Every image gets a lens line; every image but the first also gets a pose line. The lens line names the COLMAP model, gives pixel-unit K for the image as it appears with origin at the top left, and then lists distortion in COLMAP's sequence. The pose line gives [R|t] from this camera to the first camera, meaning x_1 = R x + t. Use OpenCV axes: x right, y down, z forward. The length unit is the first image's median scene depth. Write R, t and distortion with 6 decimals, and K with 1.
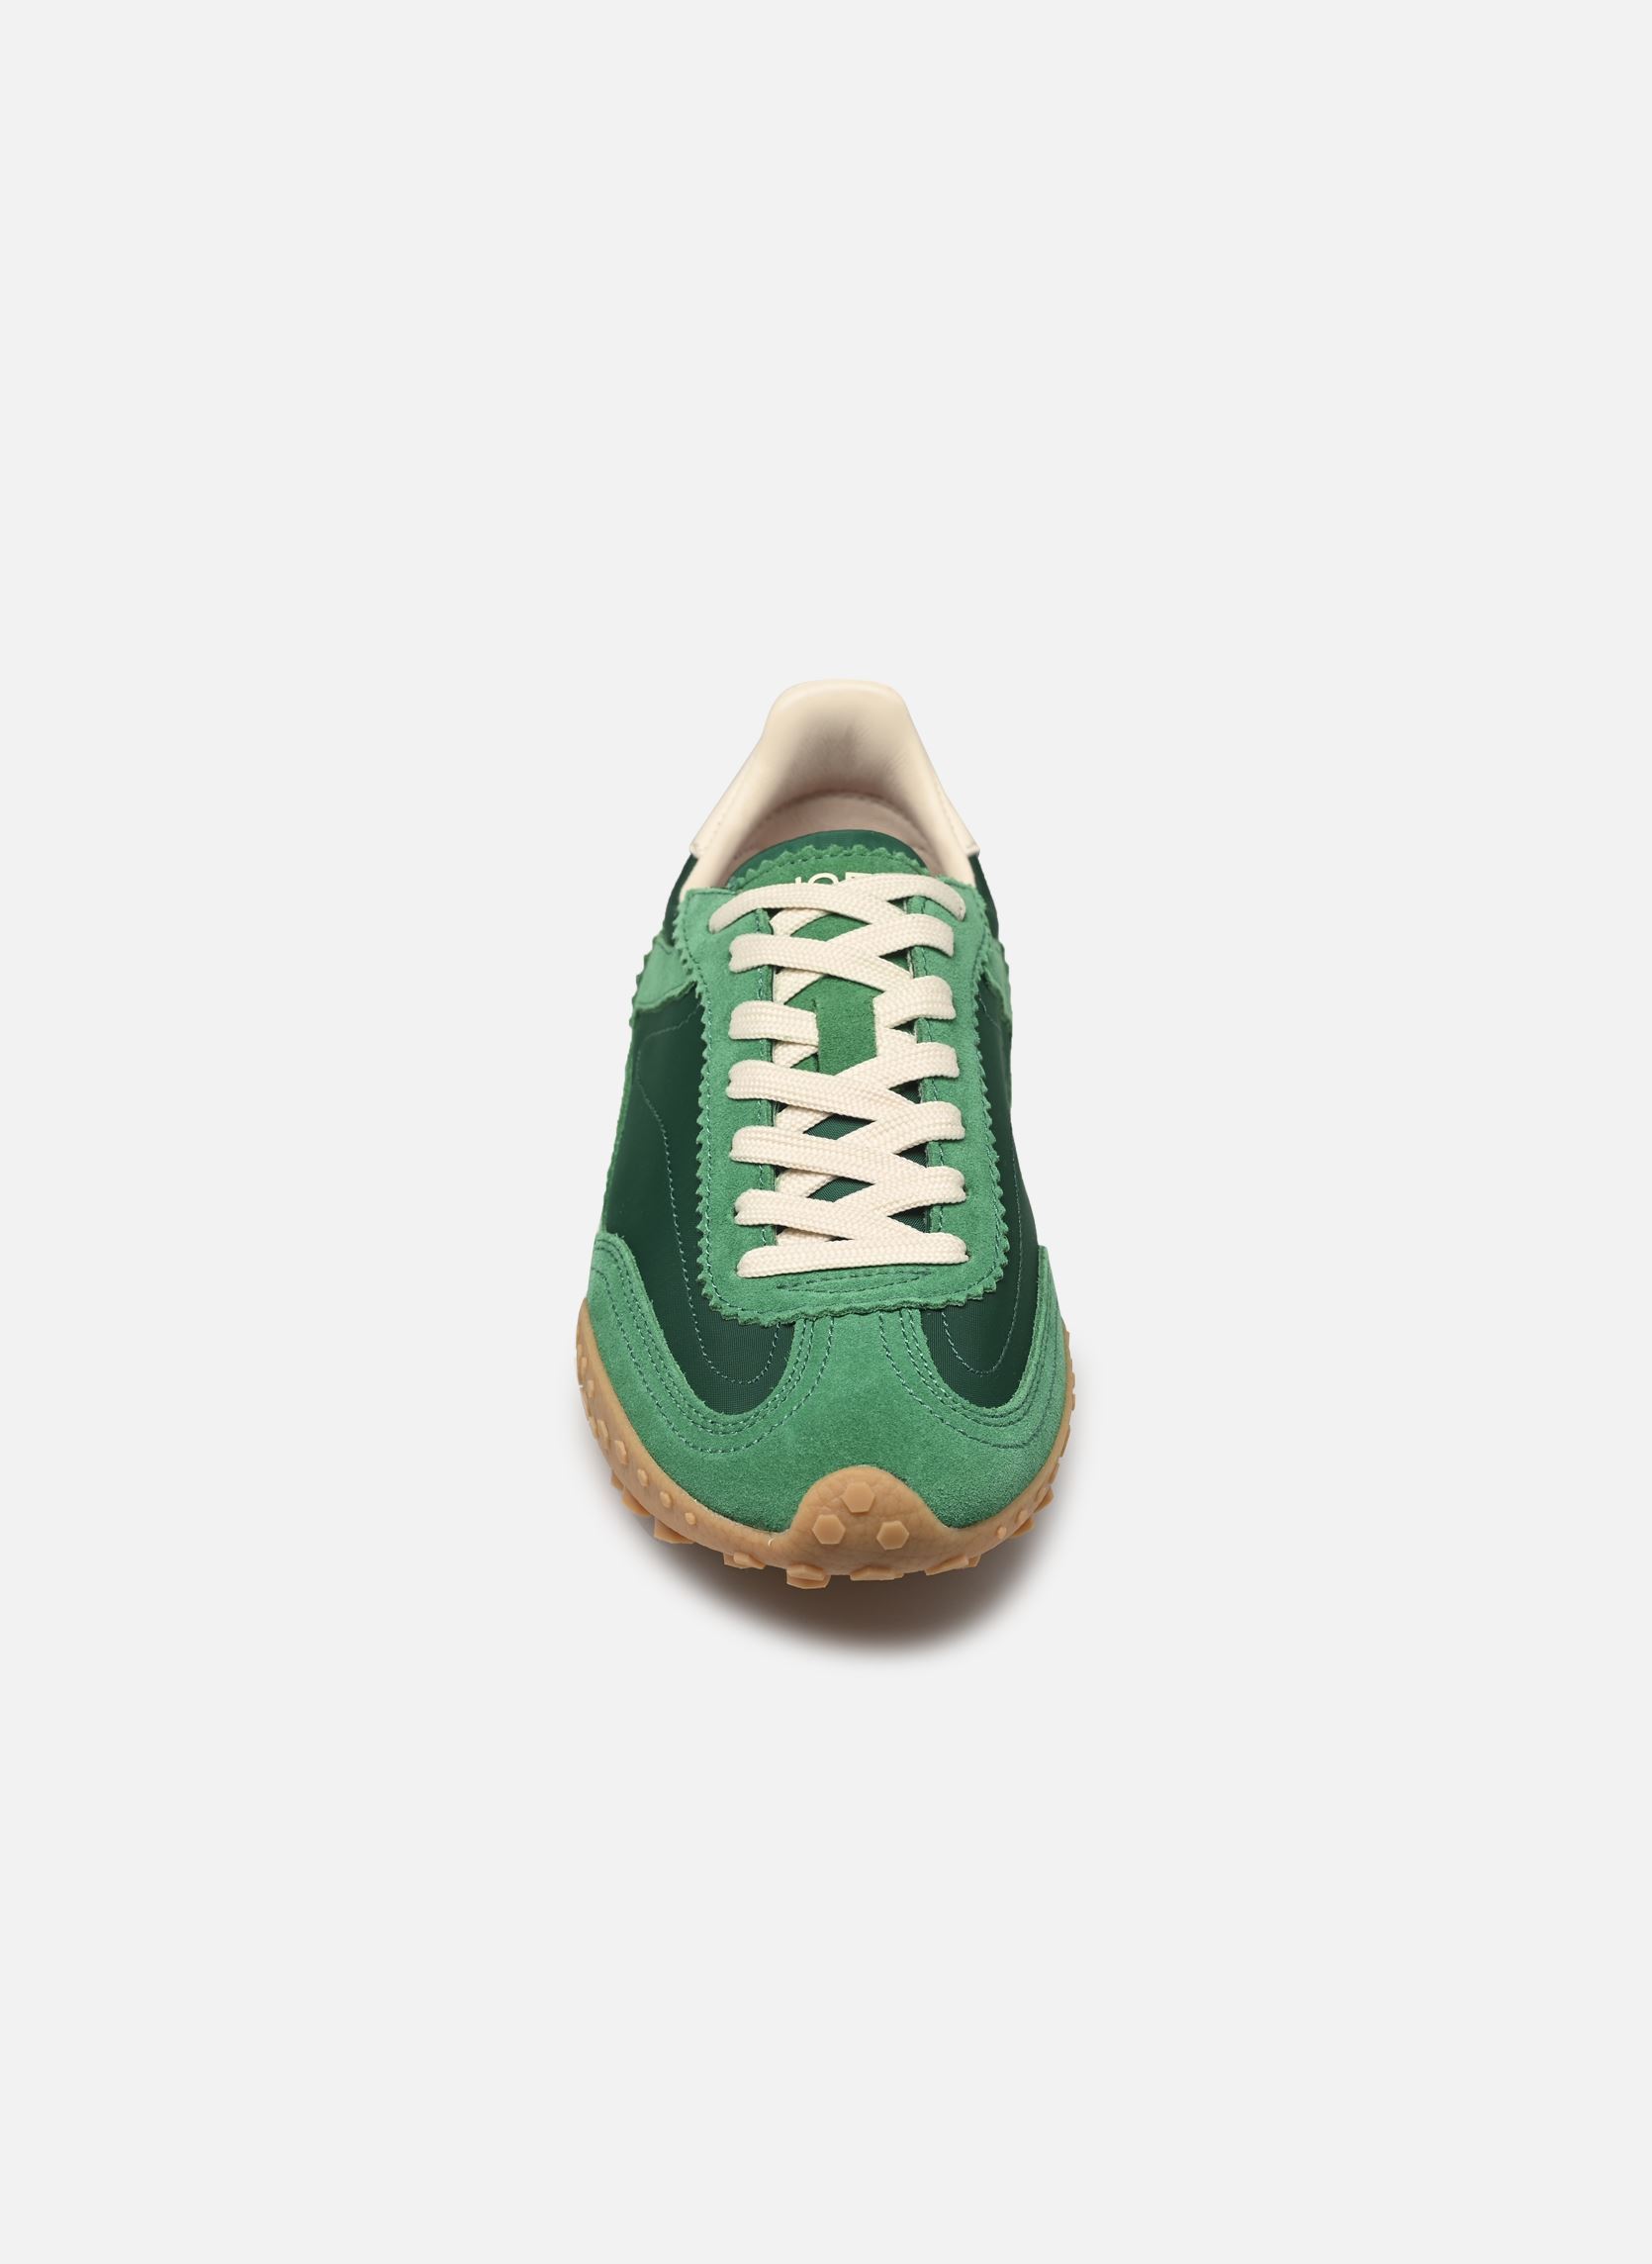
lens RADIAL K [[7392.1, 0, 825.9], [0, 7392.1, 1131.8], [0, 0, 1]] dist [-0.527012, 0.000000]
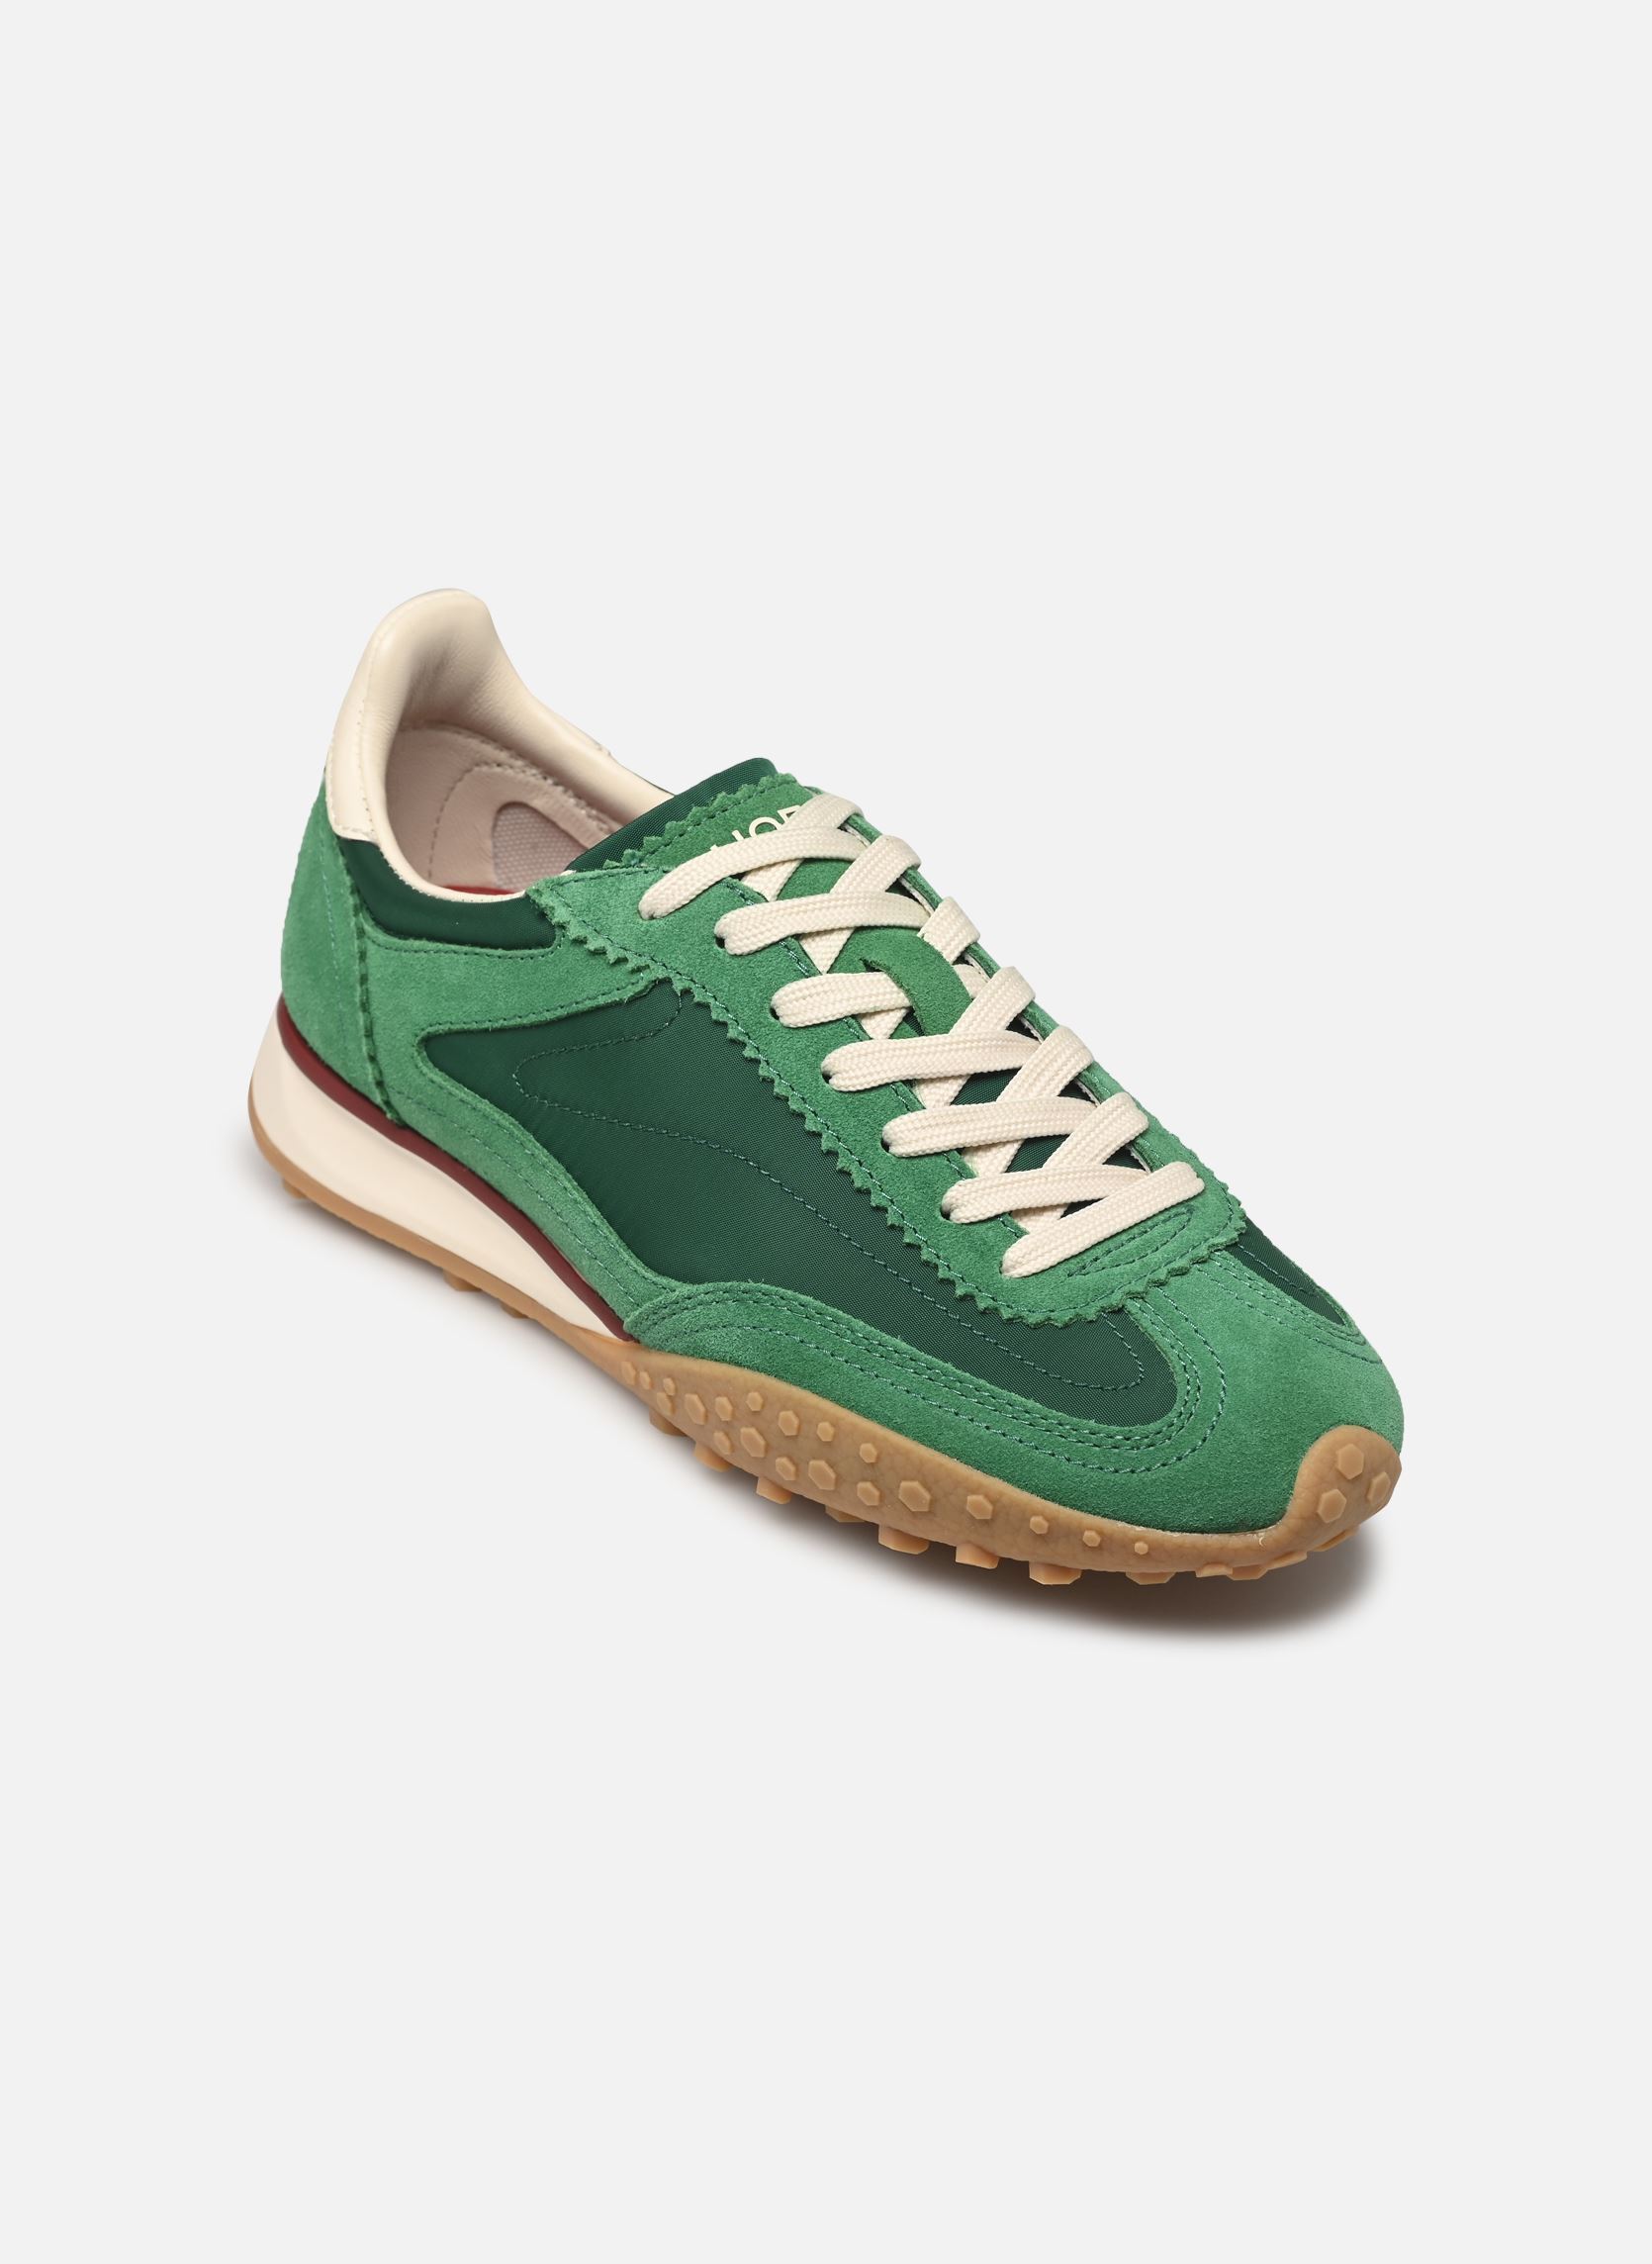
lens RADIAL K [[7392.1, 0, 825.7], [0, 7392.1, 1132.5], [0, 0, 1]] dist [-0.527012, 0.000000]
pose [[0.665360, -0.295988, 0.685337, -0.633238], [0.207467, 0.955190, 0.211115, -0.190467], [-0.717115, 0.001717, 0.696953, 0.387266]]
